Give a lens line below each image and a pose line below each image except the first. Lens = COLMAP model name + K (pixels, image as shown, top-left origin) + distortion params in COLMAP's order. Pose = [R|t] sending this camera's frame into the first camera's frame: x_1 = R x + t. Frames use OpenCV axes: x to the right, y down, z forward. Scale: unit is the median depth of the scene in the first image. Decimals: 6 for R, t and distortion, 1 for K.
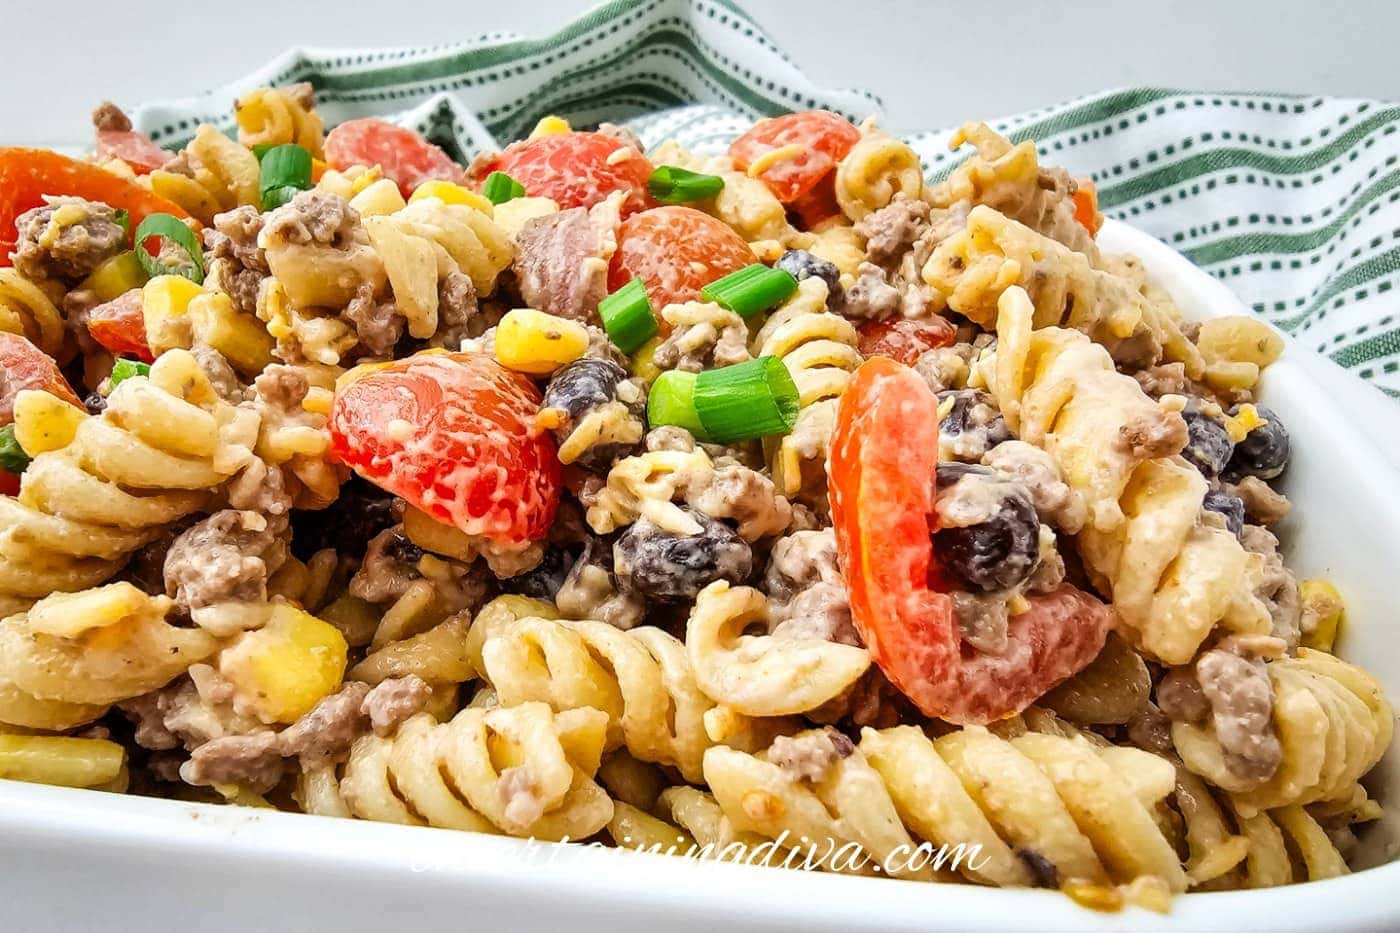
lens RADIAL K [[1066.5, 0, 628.0], [0, 1066.5, 466.0], [0, 0, 1]] dist [0.006238, 0.003566]
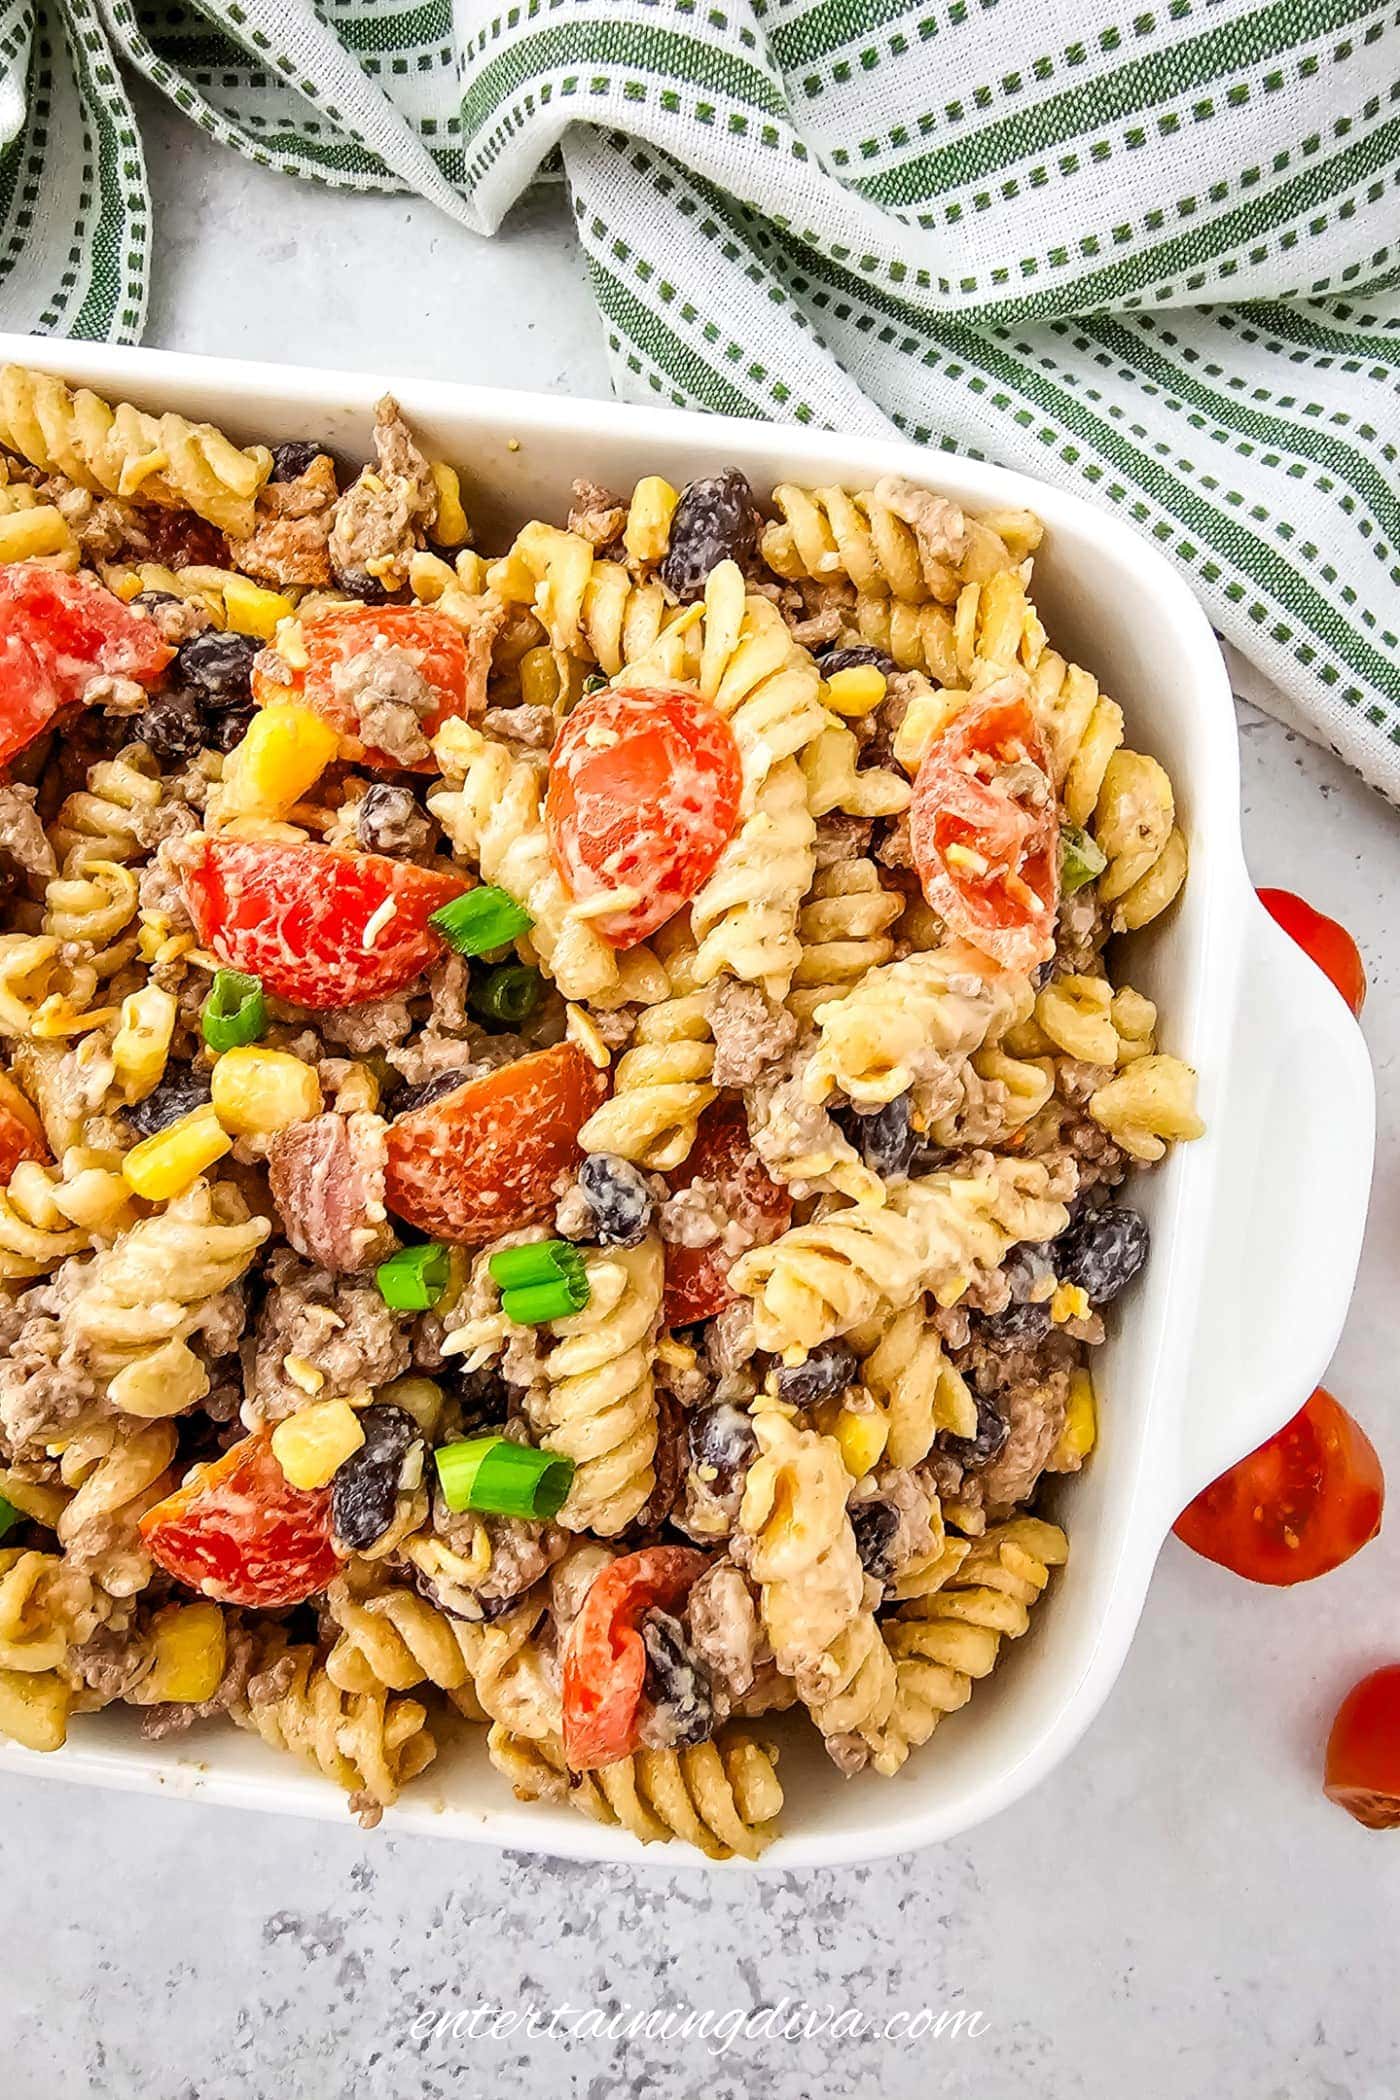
lens RADIAL K [[1599.7, 0, 805.8], [0, 1599.7, 1048.2], [0, 0, 1]] dist [0.006238, 0.003566]
pose [[0.999949, -0.000264, 0.010124, 0.375354], [-0.008595, 0.506573, 0.862154, -1.656051], [-0.005356, -0.862197, 0.506545, 0.543374]]
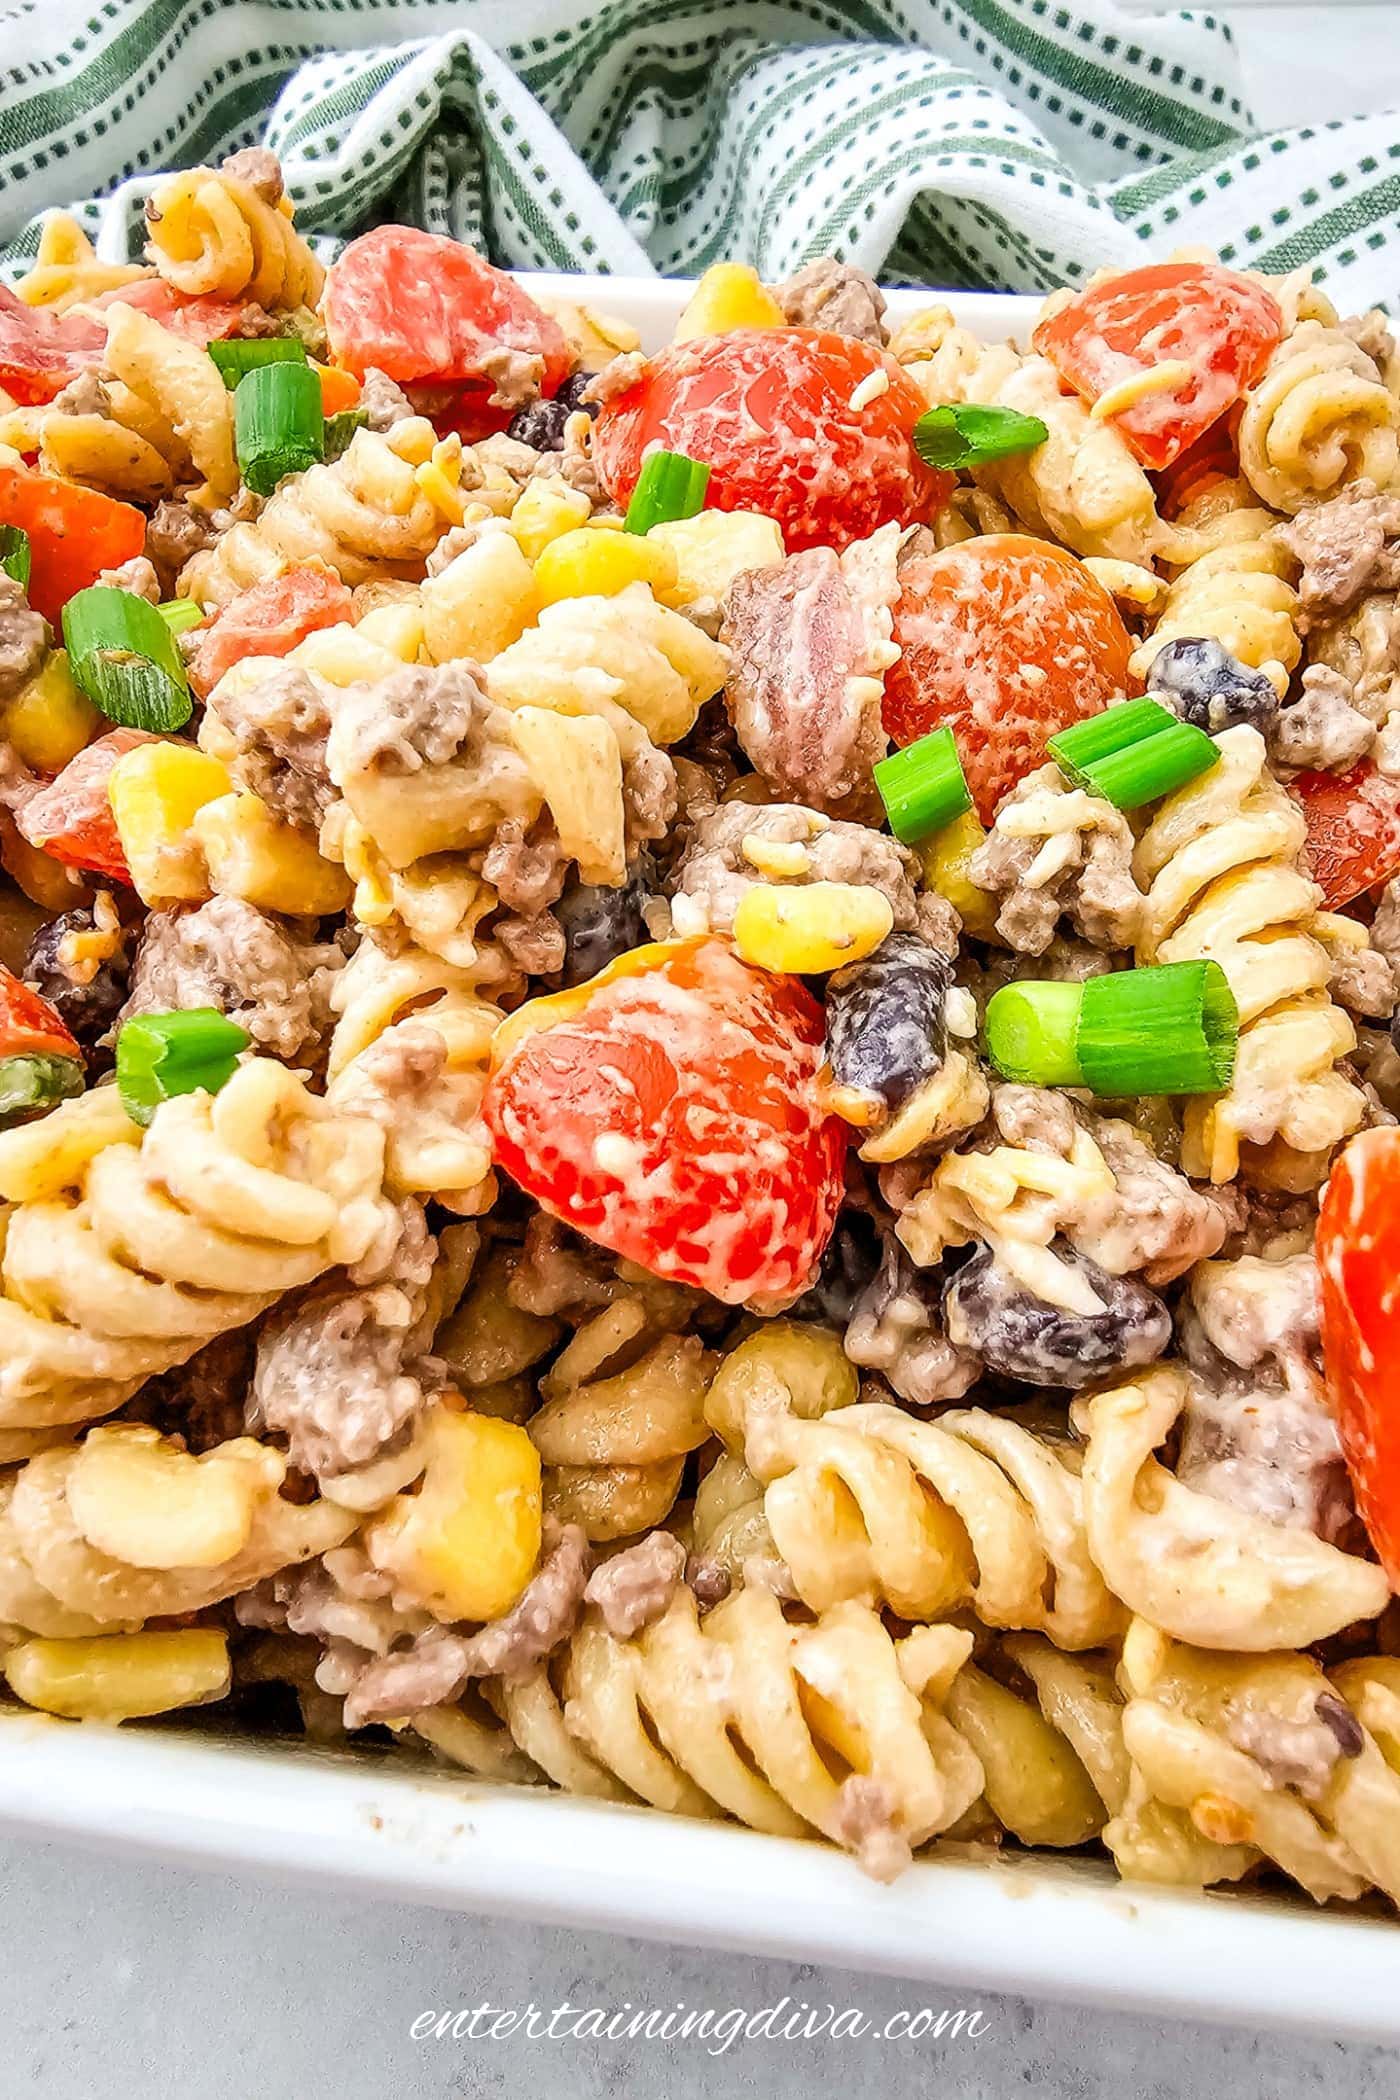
lens RADIAL K [[1604.3, 0, 699.1], [0, 1604.3, 933.7], [0, 0, 1]] dist [0.003102, 0.000898]
pose [[0.999873, -0.004585, 0.015293, -0.159844], [-0.000153, 0.955075, 0.296364, -0.378184], [-0.015964, -0.296329, 0.954953, 0.144605]]
